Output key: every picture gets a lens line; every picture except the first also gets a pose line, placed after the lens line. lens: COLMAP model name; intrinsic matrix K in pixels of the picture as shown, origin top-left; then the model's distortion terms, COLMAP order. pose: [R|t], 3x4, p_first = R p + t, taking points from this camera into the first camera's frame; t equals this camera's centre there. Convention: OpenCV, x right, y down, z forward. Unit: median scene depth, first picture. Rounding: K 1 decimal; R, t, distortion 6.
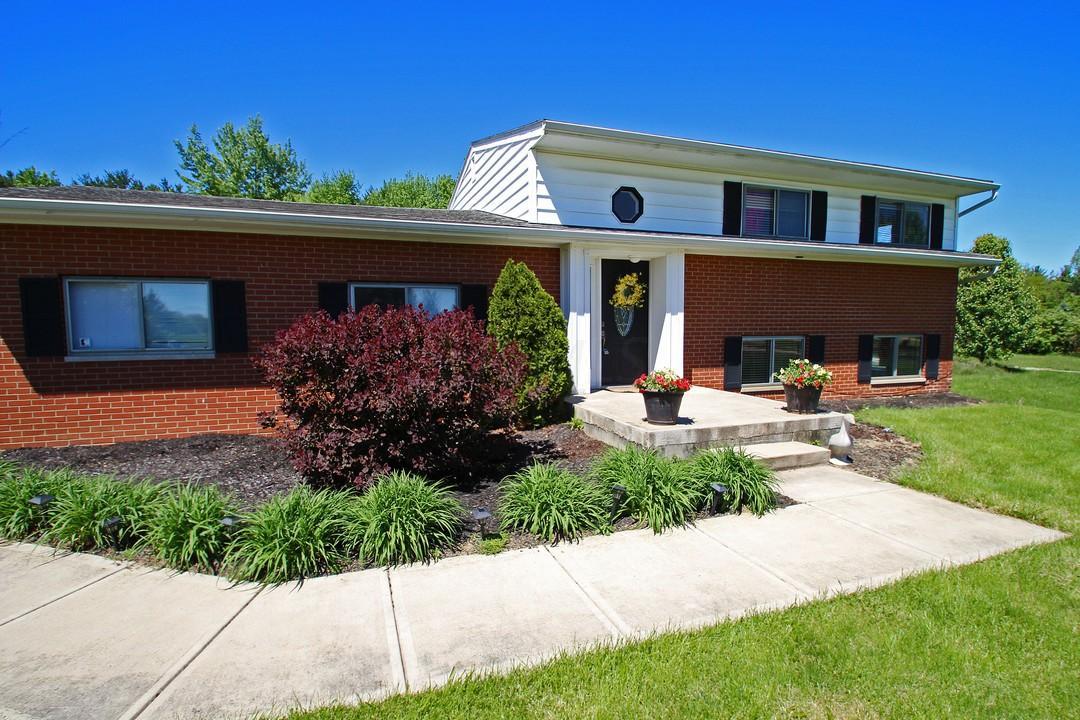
lens RADIAL K [[528.6, 0, 540.0], [0, 528.6, 360.0], [0, 0, 1]] dist [0.000334, 0.000049]
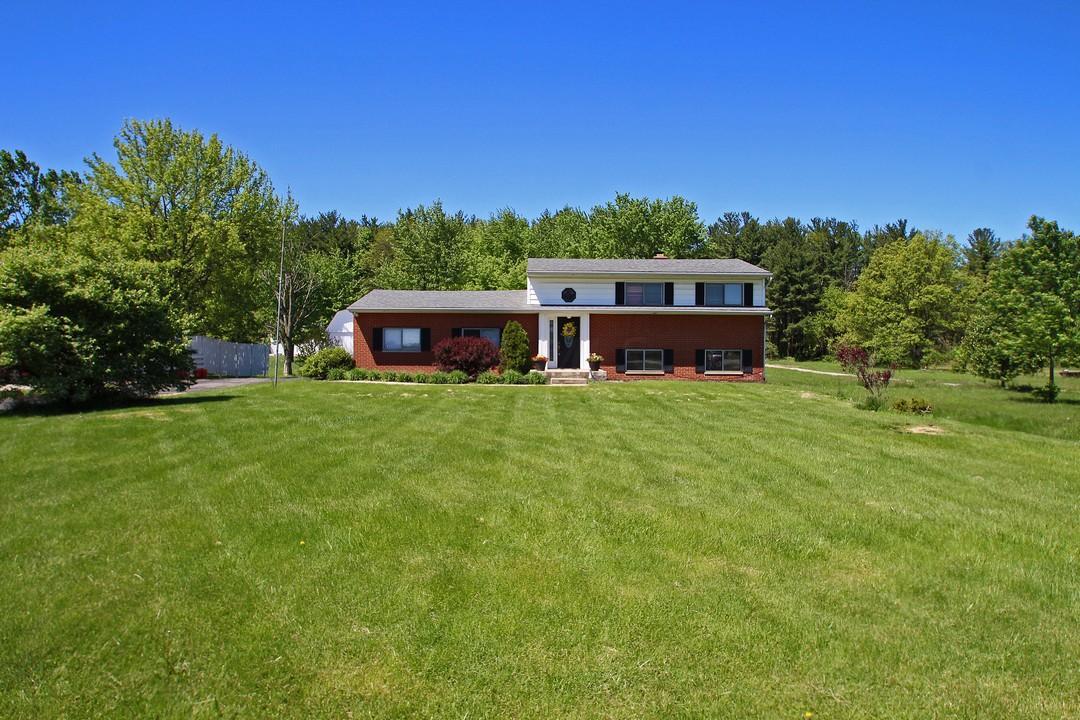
lens RADIAL K [[711.6, 0, 540.0], [0, 711.6, 360.0], [0, 0, 1]] dist [-0.033927, 0.055668]
pose [[0.942481, 0.012598, -0.334022, 1.144510], [-0.031870, 0.998124, -0.052280, 0.187915], [0.332737, 0.059918, 0.941114, -2.147439]]
